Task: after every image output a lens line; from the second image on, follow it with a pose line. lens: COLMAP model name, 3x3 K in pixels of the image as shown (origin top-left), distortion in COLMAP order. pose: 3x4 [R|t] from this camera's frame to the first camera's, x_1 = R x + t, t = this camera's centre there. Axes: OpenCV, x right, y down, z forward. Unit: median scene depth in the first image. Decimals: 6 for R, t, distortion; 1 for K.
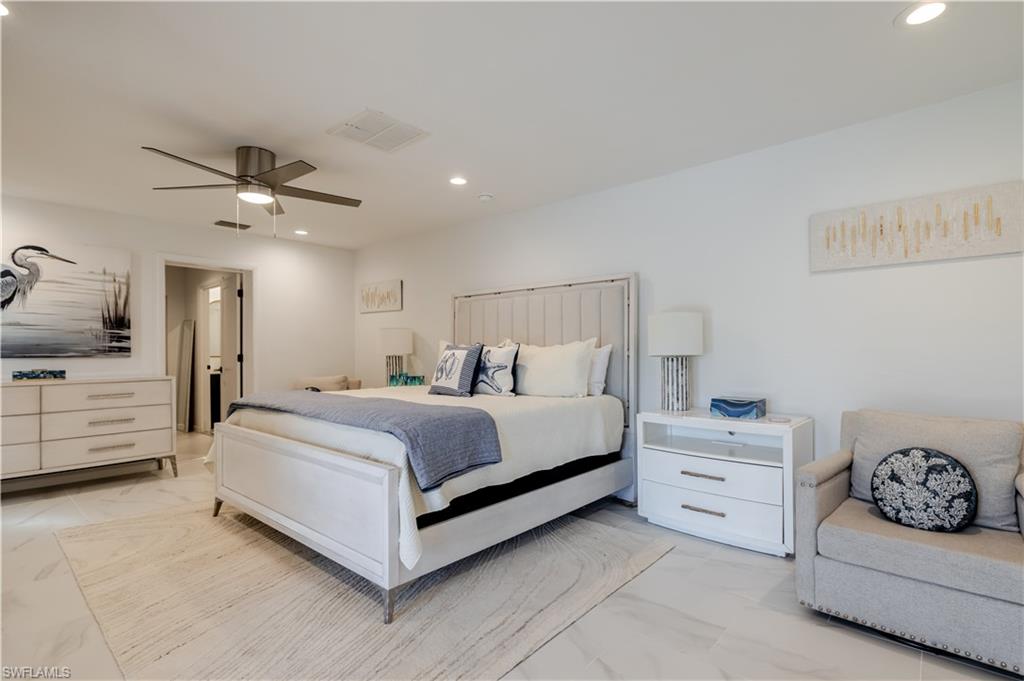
lens RADIAL K [[494.9, 0, 511.5], [0, 494.9, 353.4], [0, 0, 1]] dist [-0.002471, -0.000359]
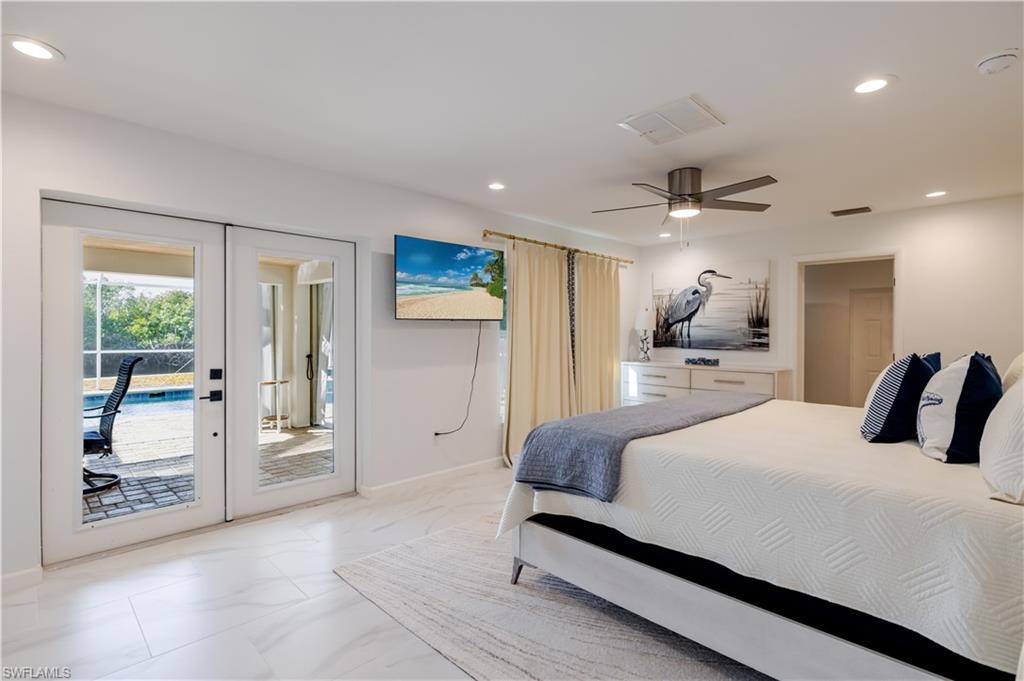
lens RADIAL K [[486.9, 0, 512.0], [0, 486.9, 340.5], [0, 0, 1]] dist [-0.001494, -0.000096]
pose [[-0.064223, 0.016397, -0.997801, 0.432291], [-0.015272, 0.999732, 0.017411, -0.030541], [0.997819, 0.016357, -0.063955, 0.498529]]
